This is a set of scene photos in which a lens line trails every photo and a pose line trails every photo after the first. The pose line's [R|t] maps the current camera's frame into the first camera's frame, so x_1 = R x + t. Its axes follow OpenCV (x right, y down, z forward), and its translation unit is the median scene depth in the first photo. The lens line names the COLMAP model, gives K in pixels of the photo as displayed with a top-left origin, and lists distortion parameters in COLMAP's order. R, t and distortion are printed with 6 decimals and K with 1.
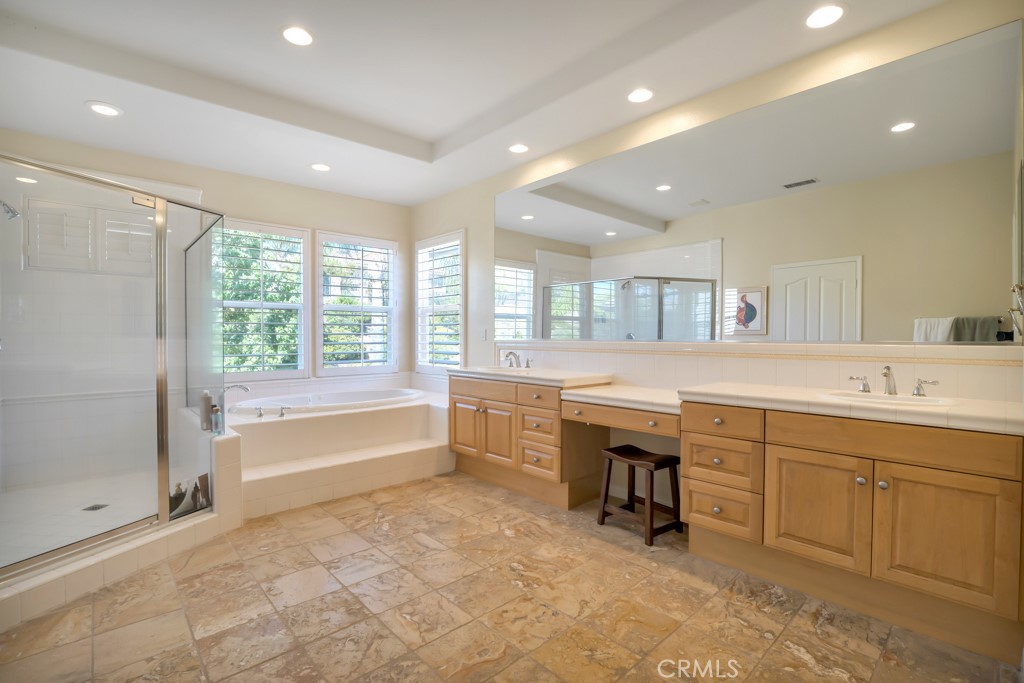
lens RADIAL K [[468.7, 0, 512.8], [0, 468.7, 339.6], [0, 0, 1]] dist [-0.001974, -0.000696]
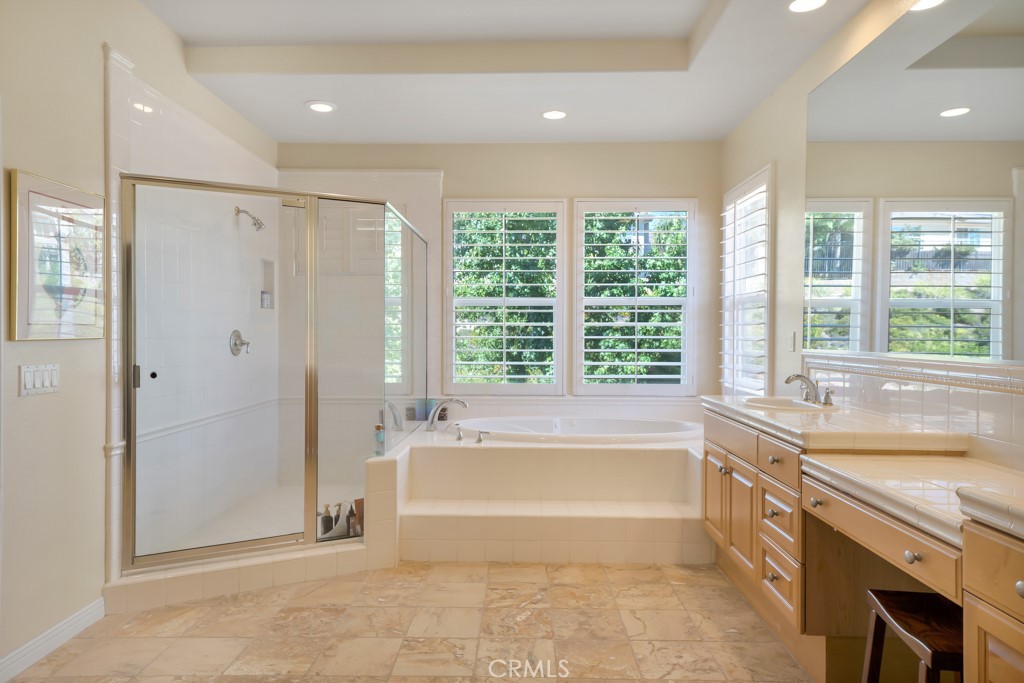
lens RADIAL K [[677.0, 0, 513.4], [0, 677.0, 341.7], [0, 0, 1]] dist [0.054419, -0.002032]
pose [[0.735851, 0.012233, -0.677033, 0.392447], [-0.011193, 0.999920, 0.005902, -0.018627], [0.677051, 0.003235, 0.735929, 0.225064]]
